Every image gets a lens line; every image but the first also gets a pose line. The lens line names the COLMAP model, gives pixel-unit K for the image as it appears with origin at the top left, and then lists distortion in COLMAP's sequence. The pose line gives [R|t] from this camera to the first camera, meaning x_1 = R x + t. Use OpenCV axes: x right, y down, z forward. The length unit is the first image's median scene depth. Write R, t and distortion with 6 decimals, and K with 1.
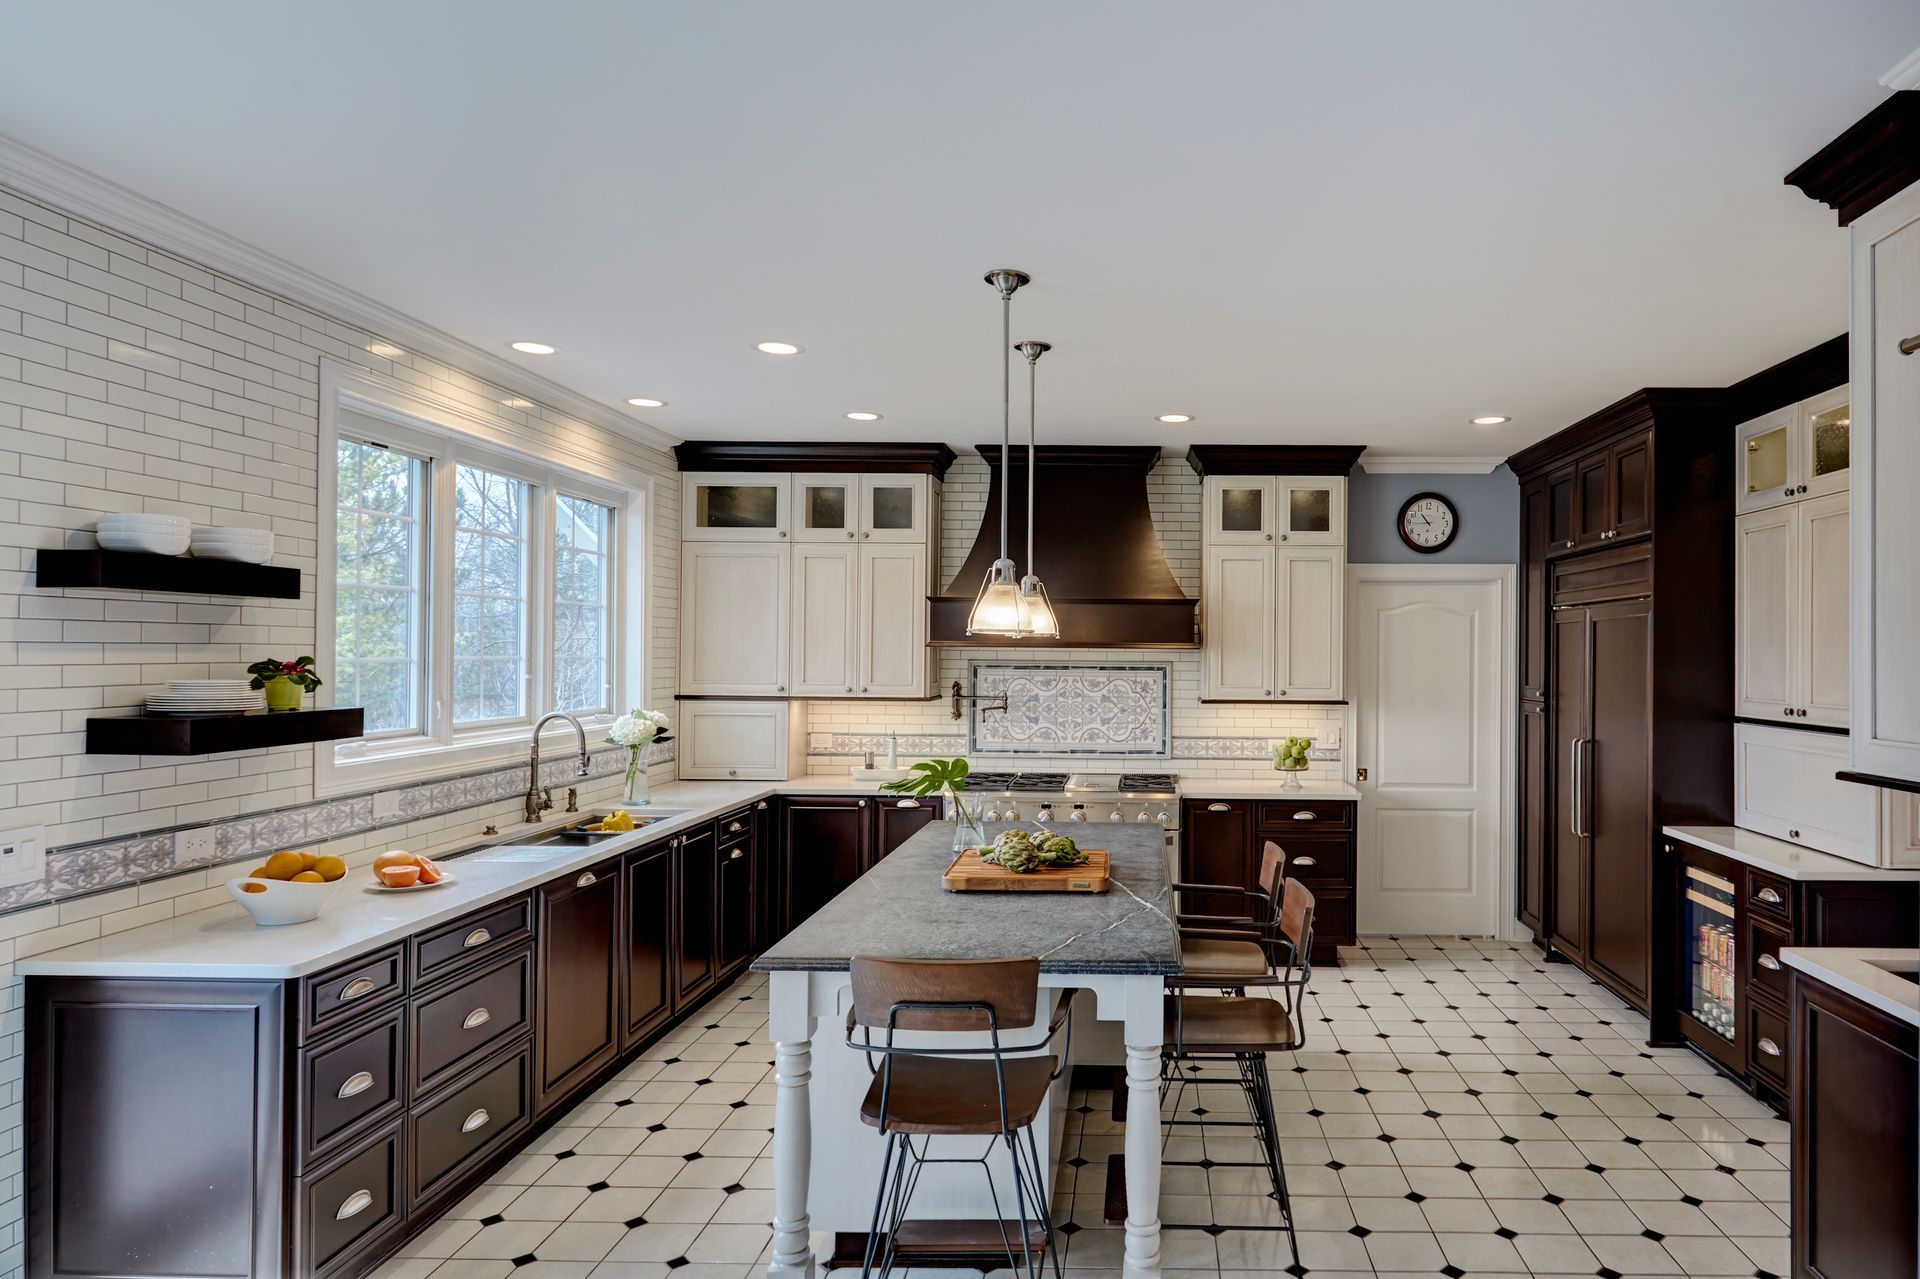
lens RADIAL K [[1129.1, 0, 1133.7], [0, 1129.1, 642.1], [0, 0, 1]] dist [0.003692, -0.008986]
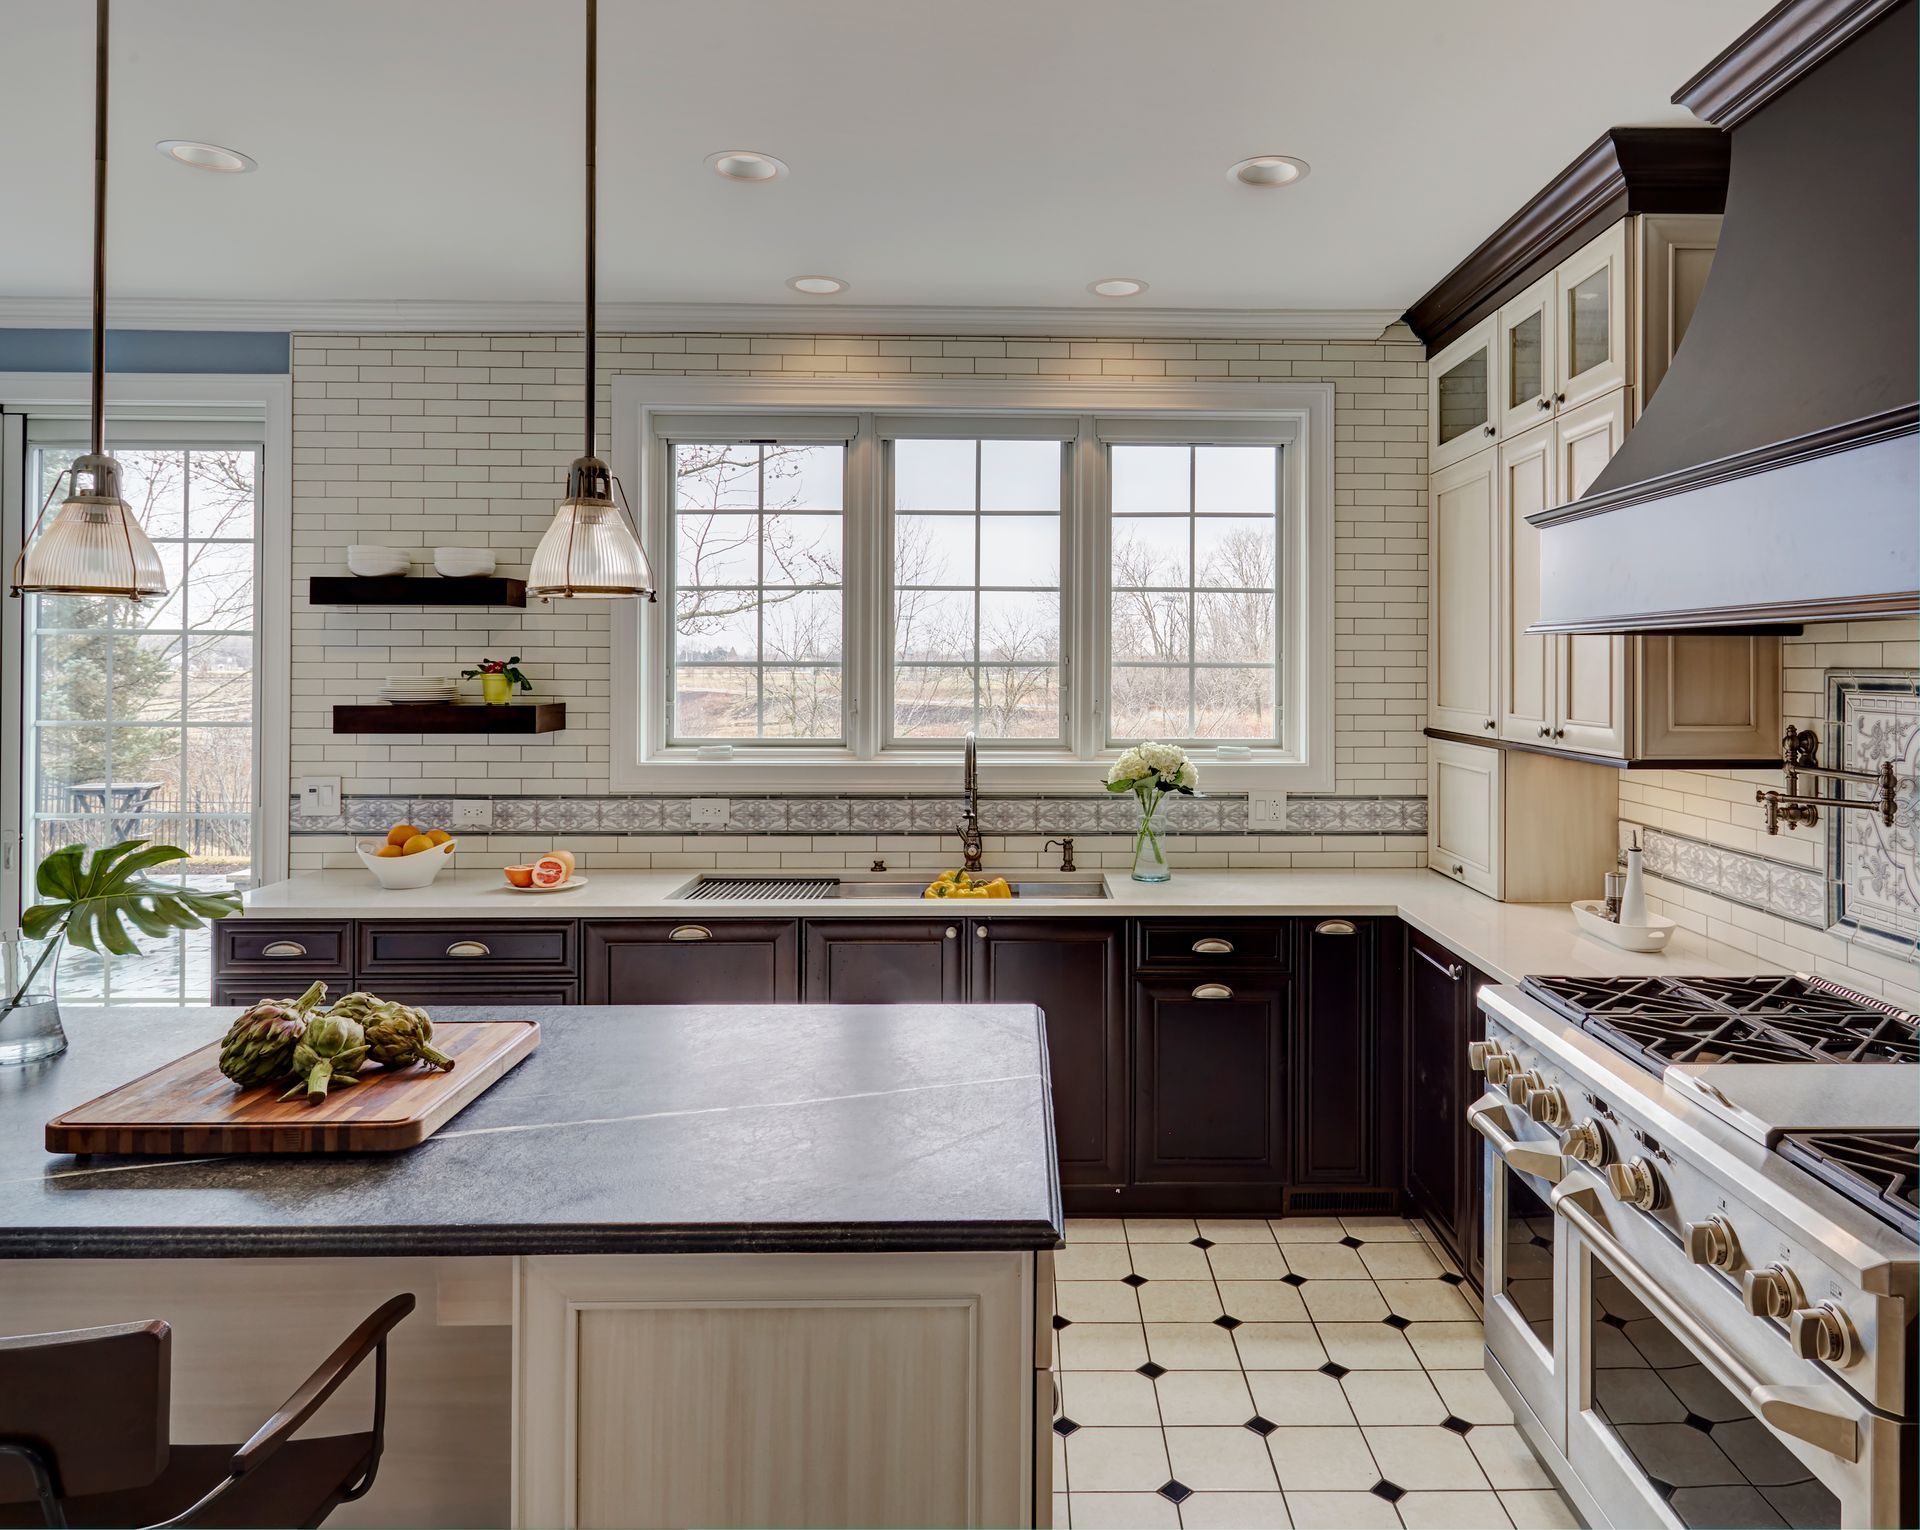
lens RADIAL K [[1256.5, 0, 1053.9], [0, 1256.5, 659.3], [0, 0, 1]] dist [0.003720, -0.002869]
pose [[0.038112, -0.013309, -0.999185, 0.359852], [0.005119, 0.999901, -0.013123, 0.023881], [0.999260, -0.004615, 0.038177, 1.045917]]
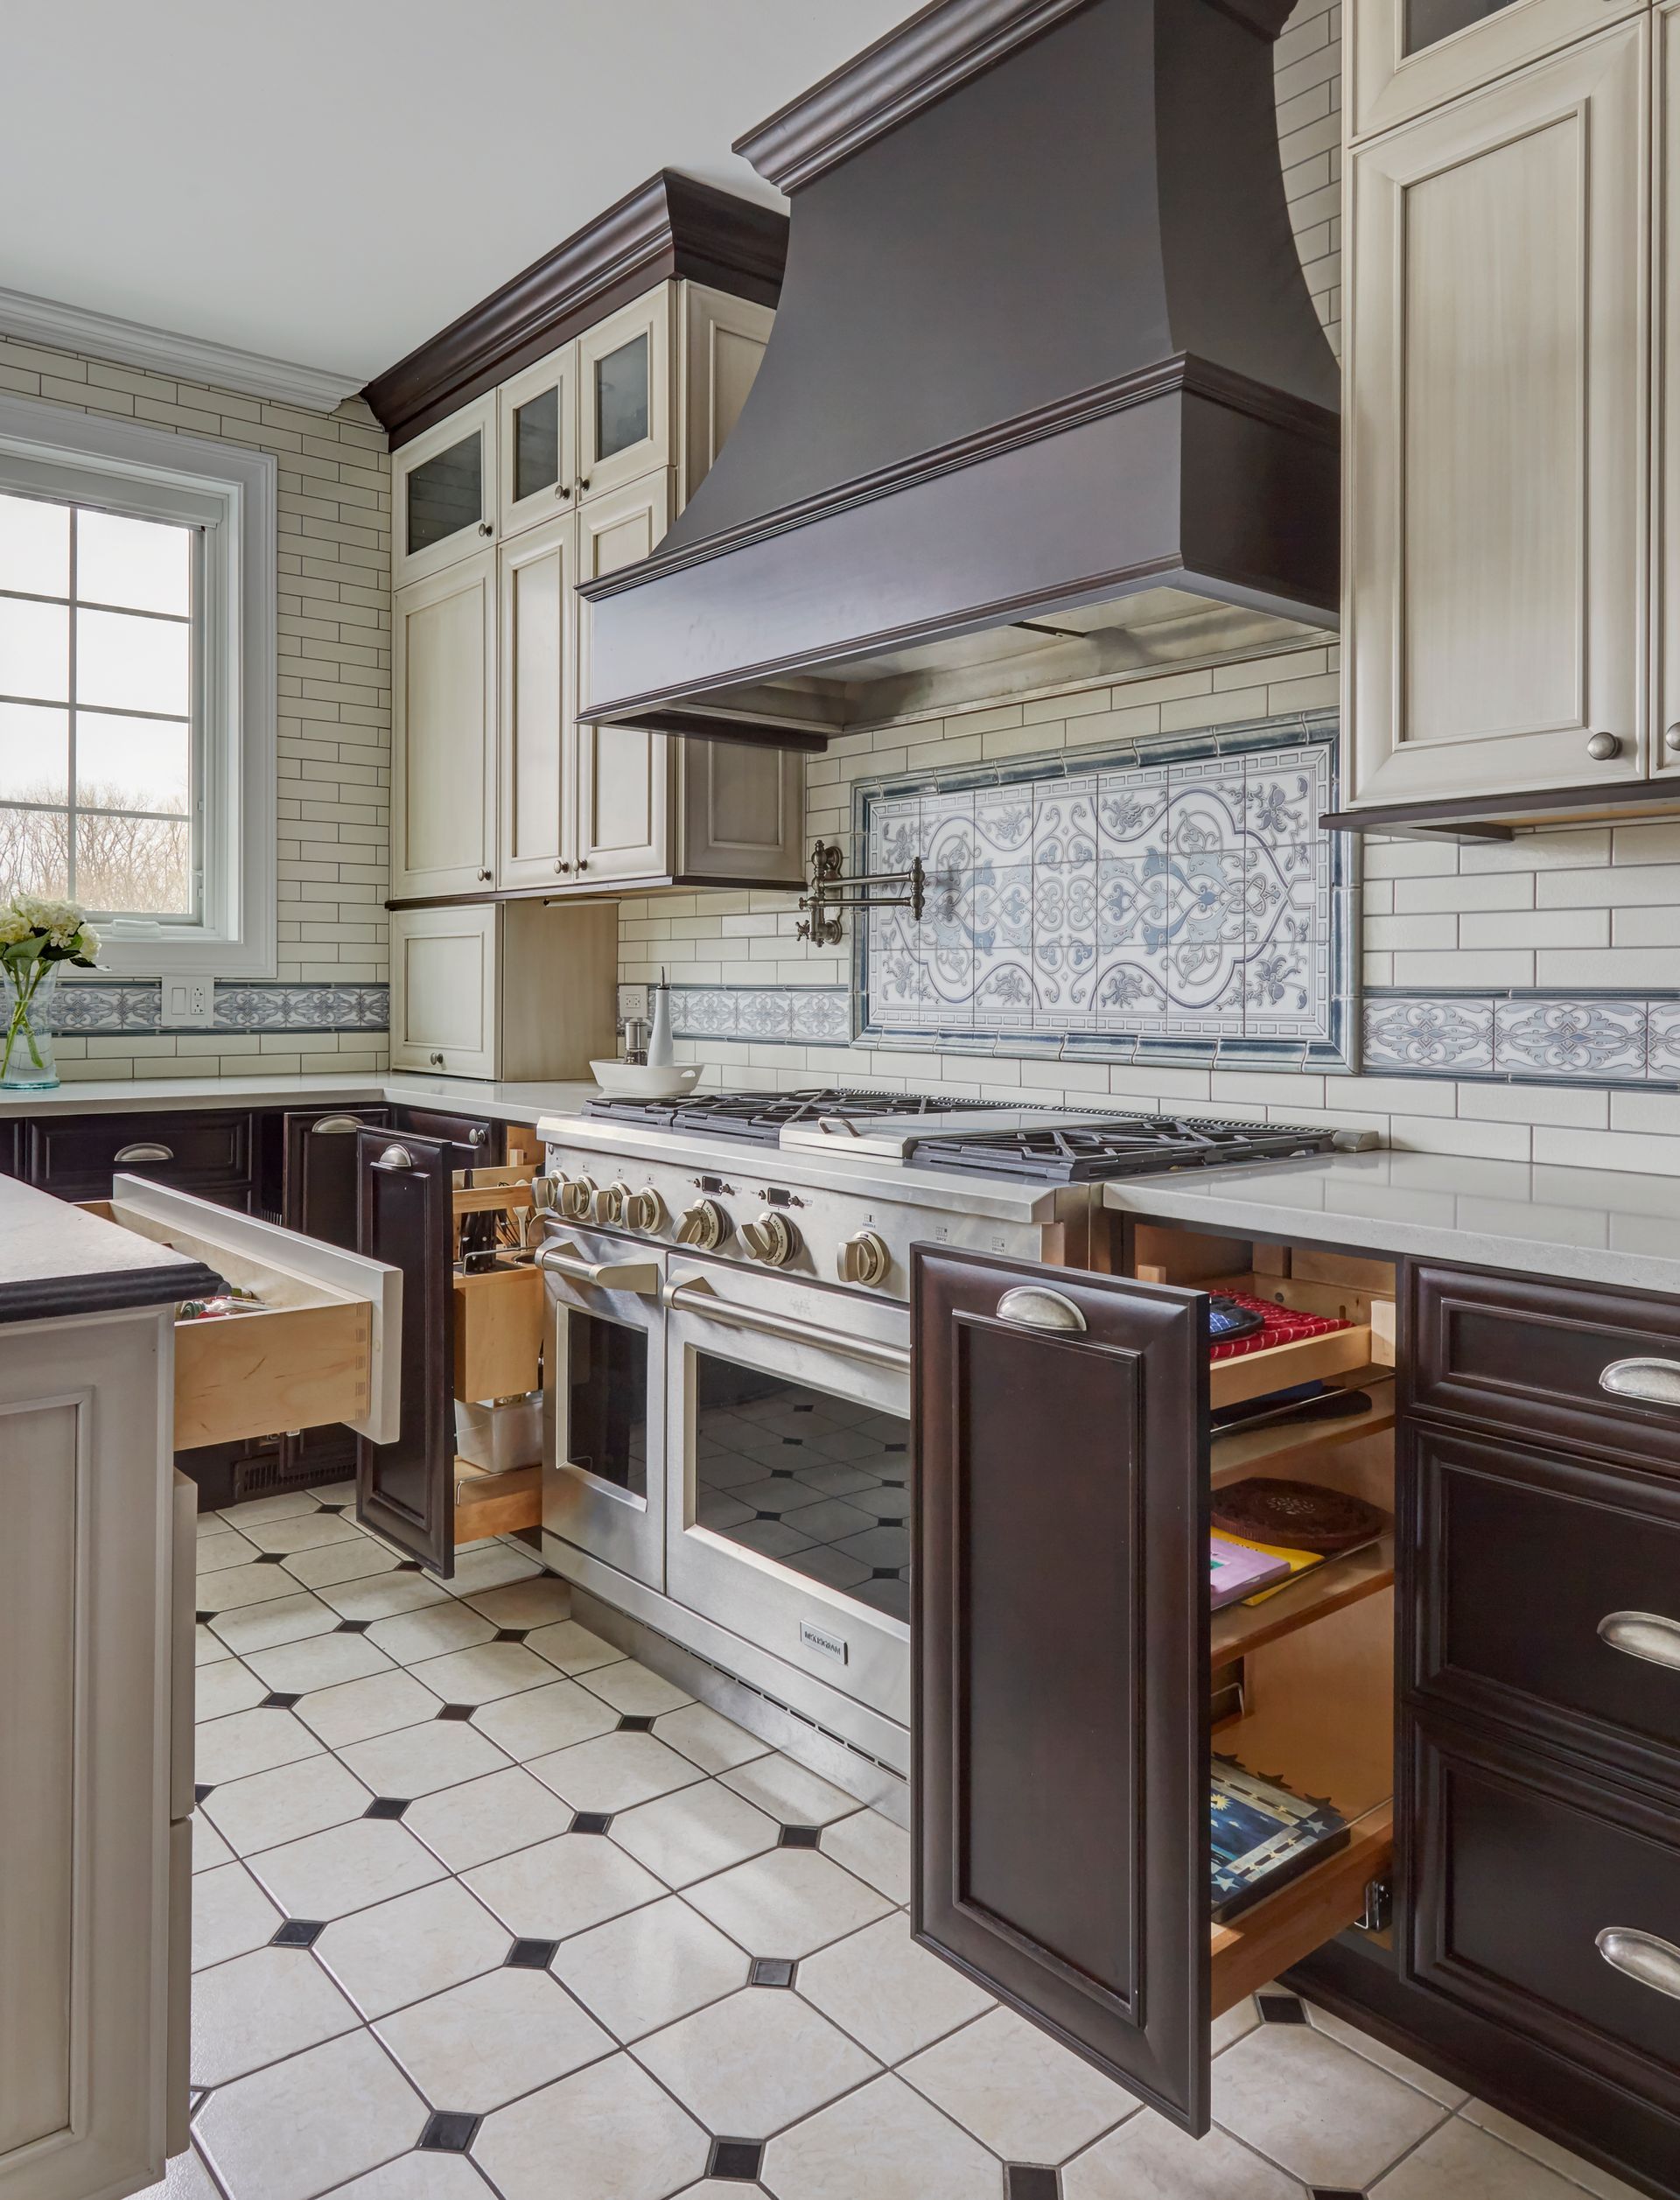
lens RADIAL K [[1528.7, 0, 811.4], [0, 1528.7, 990.8], [0, 0, 1]] dist [-0.002896, 0.001407]
pose [[0.639344, -0.002539, -0.768917, 0.319945], [0.006987, 0.999972, 0.002507, 0.117029], [0.768889, -0.006975, 0.639344, 0.960946]]
